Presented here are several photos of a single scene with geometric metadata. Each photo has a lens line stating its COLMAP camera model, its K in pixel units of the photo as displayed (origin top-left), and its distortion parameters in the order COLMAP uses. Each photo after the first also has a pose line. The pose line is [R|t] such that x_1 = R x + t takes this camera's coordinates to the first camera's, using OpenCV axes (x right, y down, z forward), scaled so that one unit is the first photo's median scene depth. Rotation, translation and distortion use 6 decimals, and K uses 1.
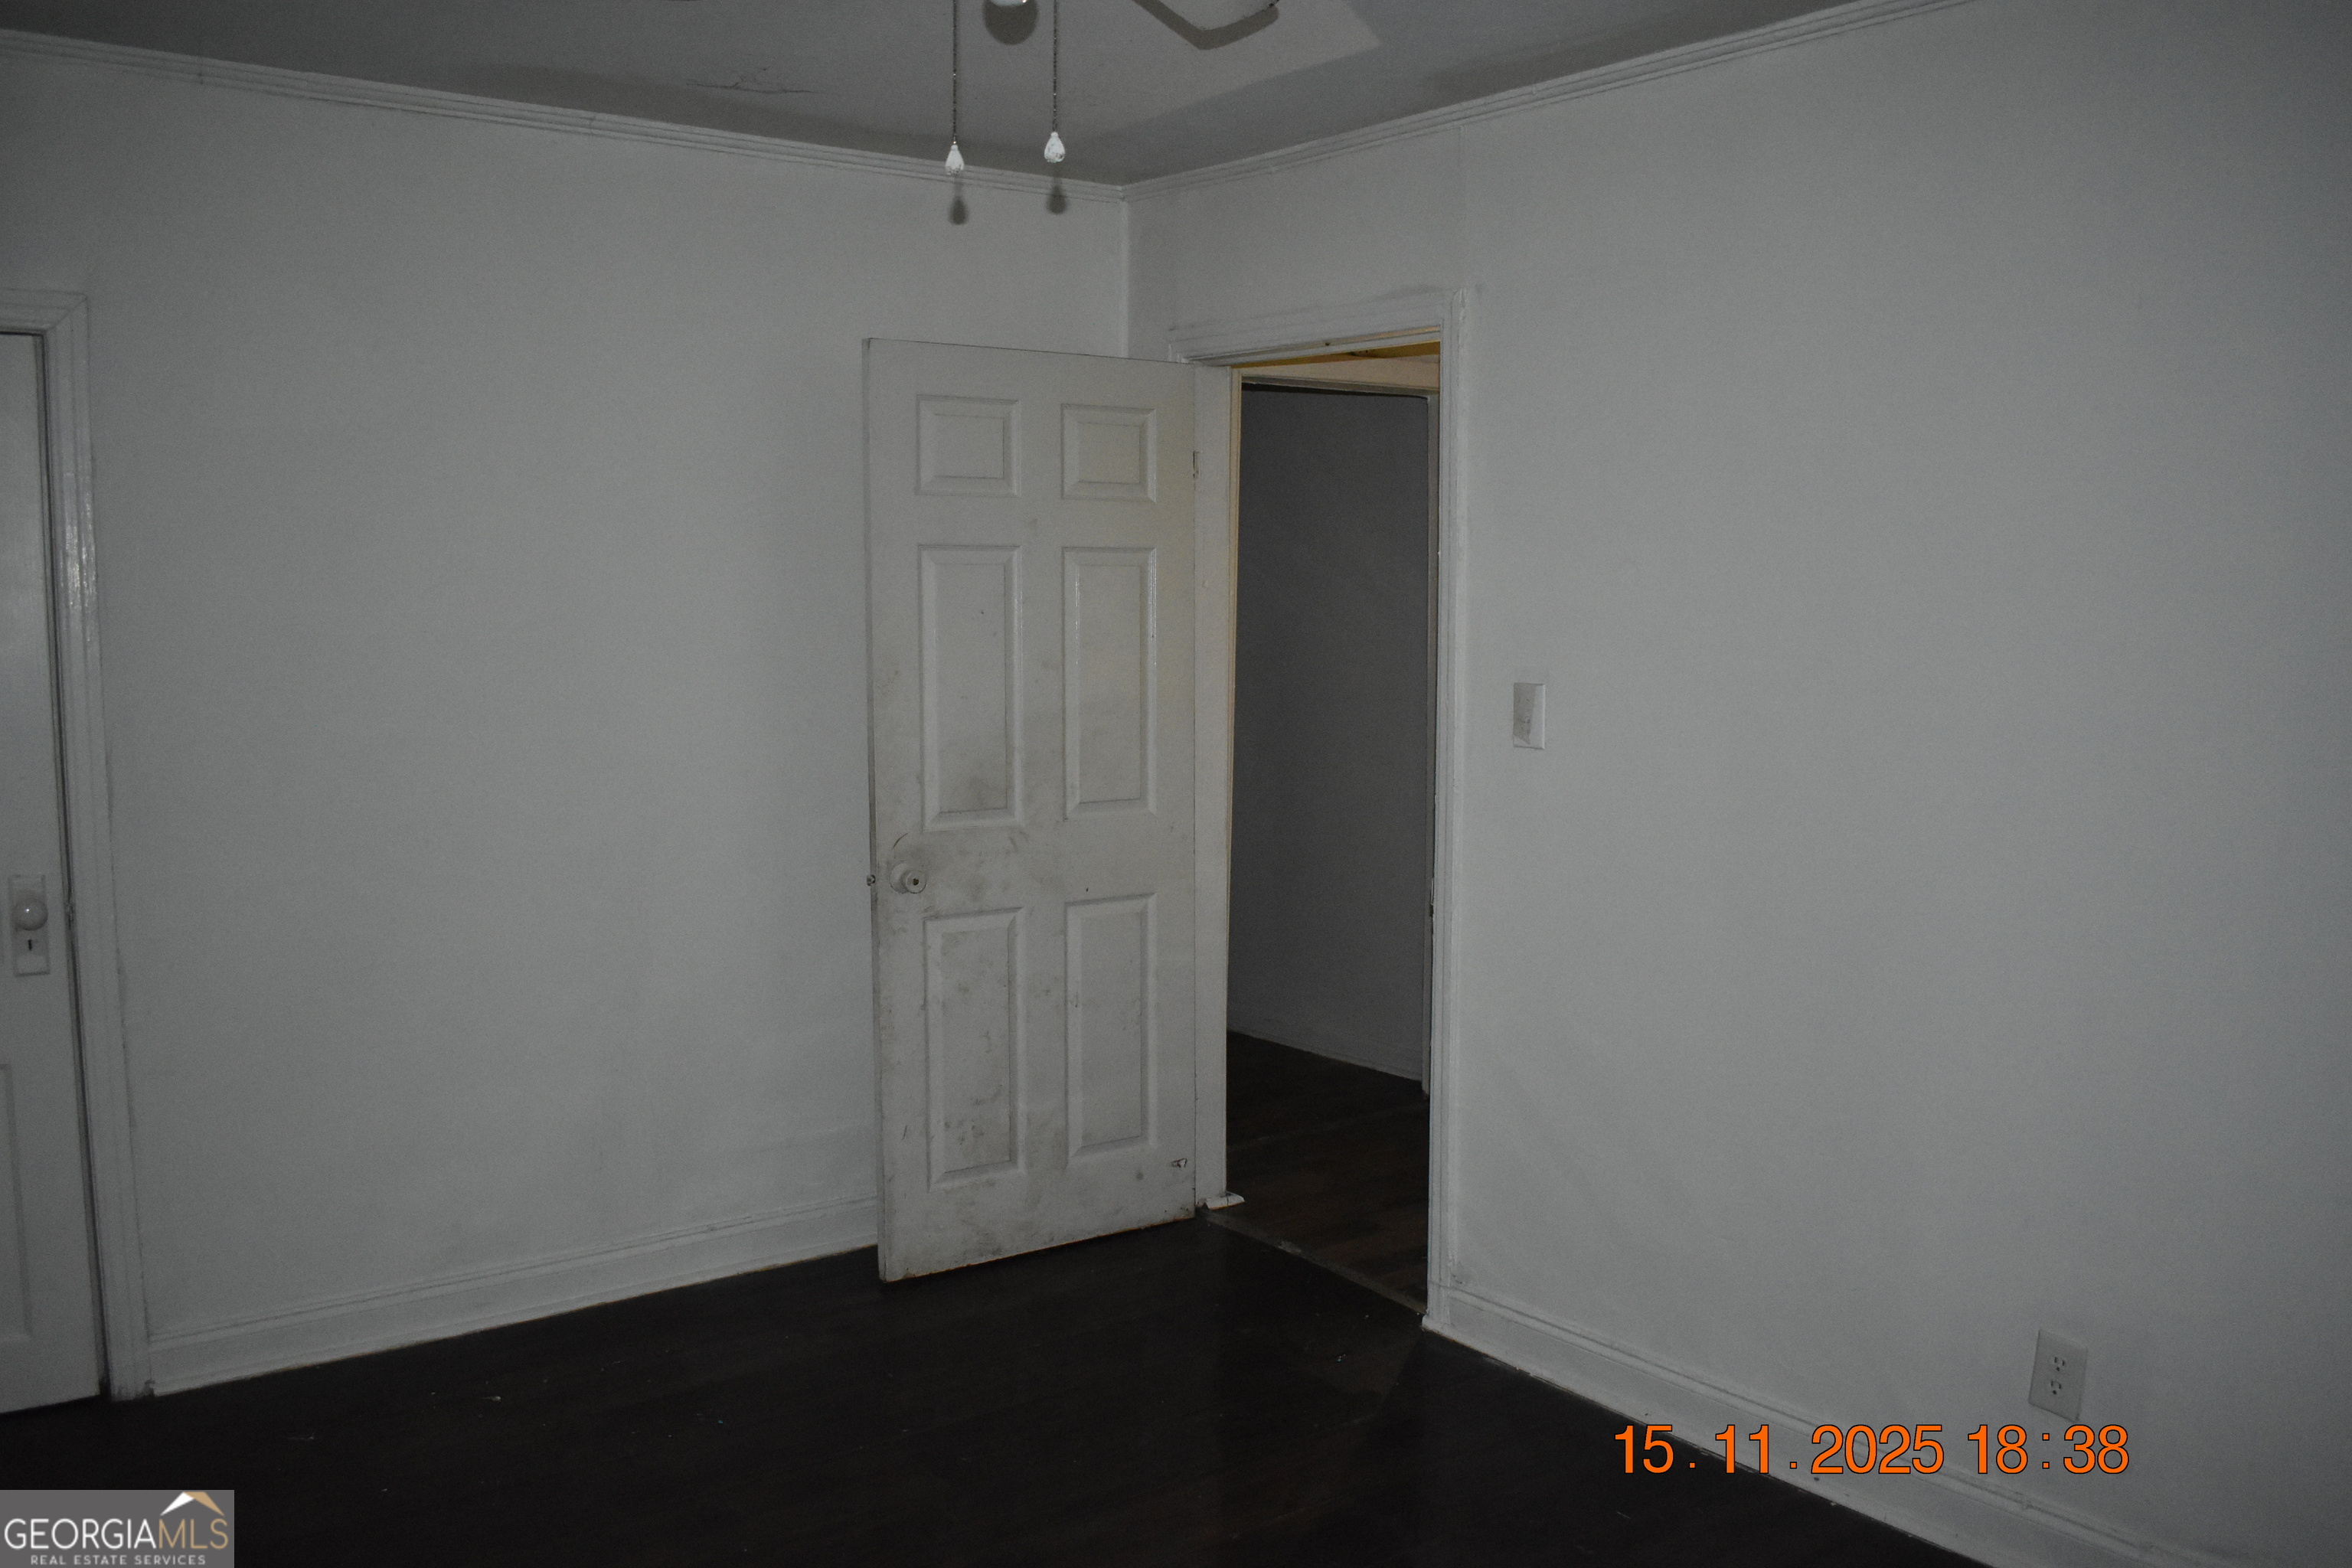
lens RADIAL K [[1965.0, 0, 1183.9], [0, 1965.0, 784.9], [0, 0, 1]] dist [-0.051775, 0.004312]
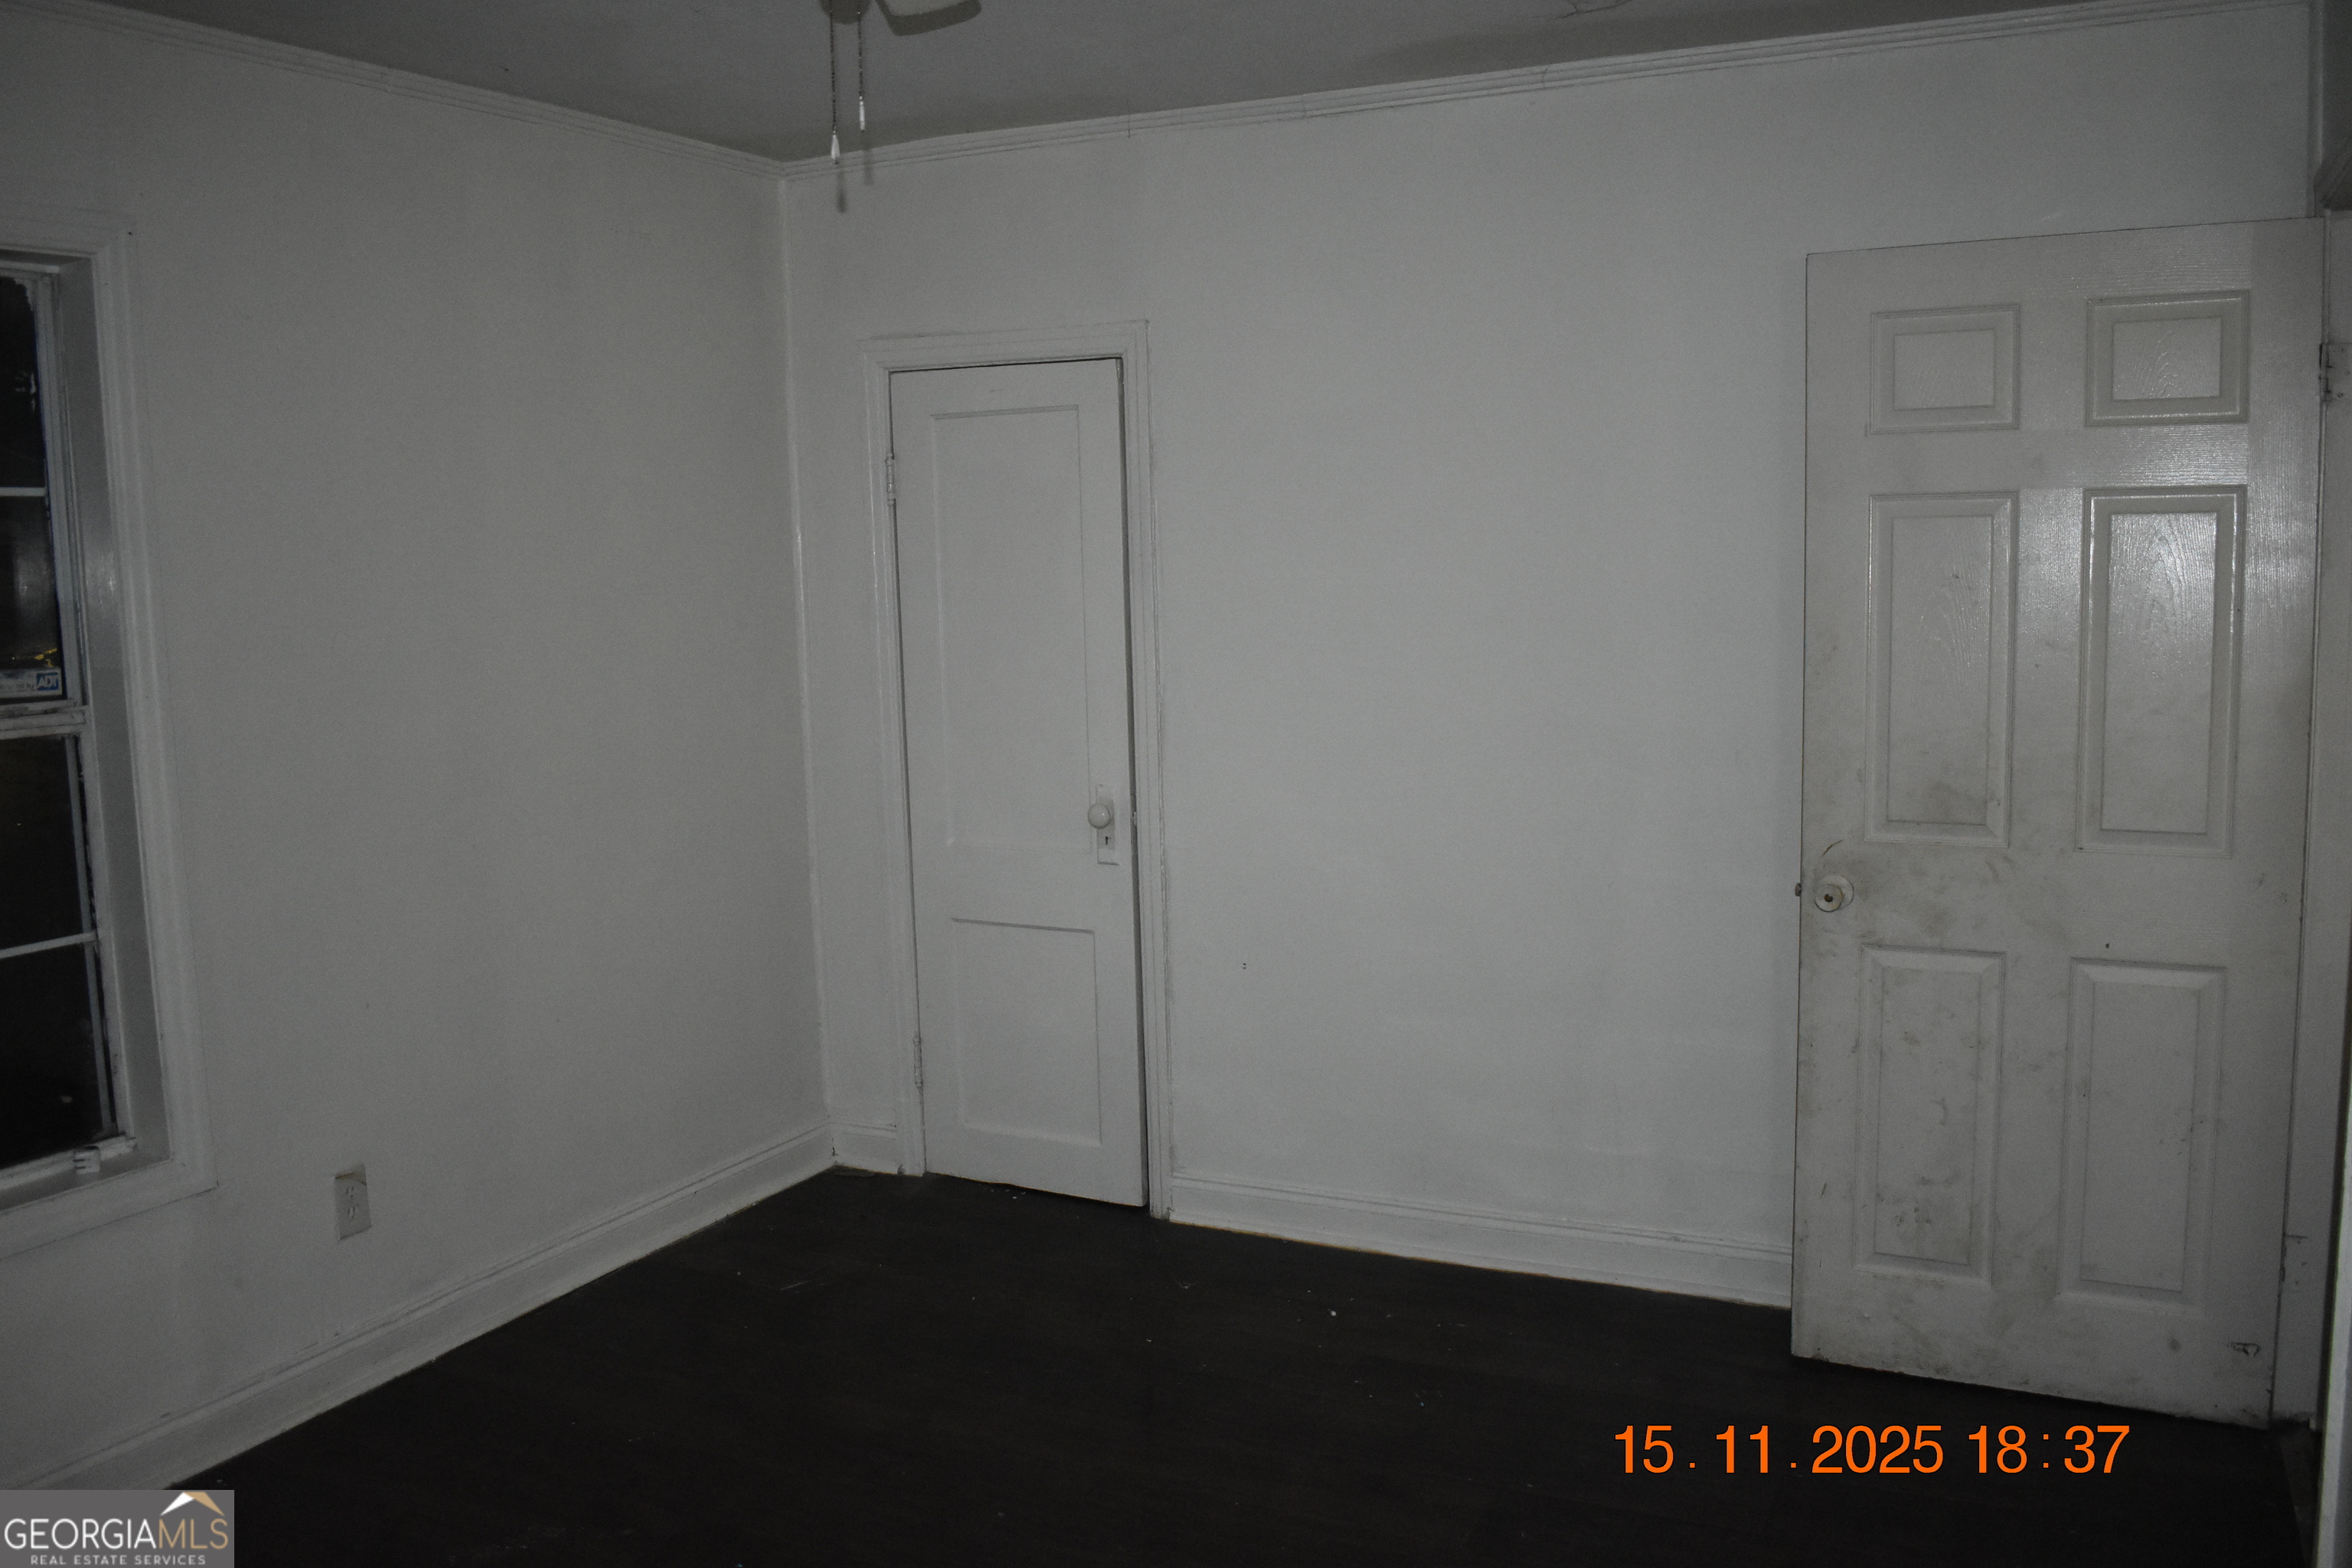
lens RADIAL K [[1965.0, 0, 1177.1], [0, 1965.0, 781.9], [0, 0, 1]] dist [-0.051775, 0.004312]
pose [[0.465555, 0.089741, -0.880457, 0.452536], [-0.067642, 0.995544, 0.065705, -0.035399], [0.882430, 0.028967, 0.469551, 0.348266]]
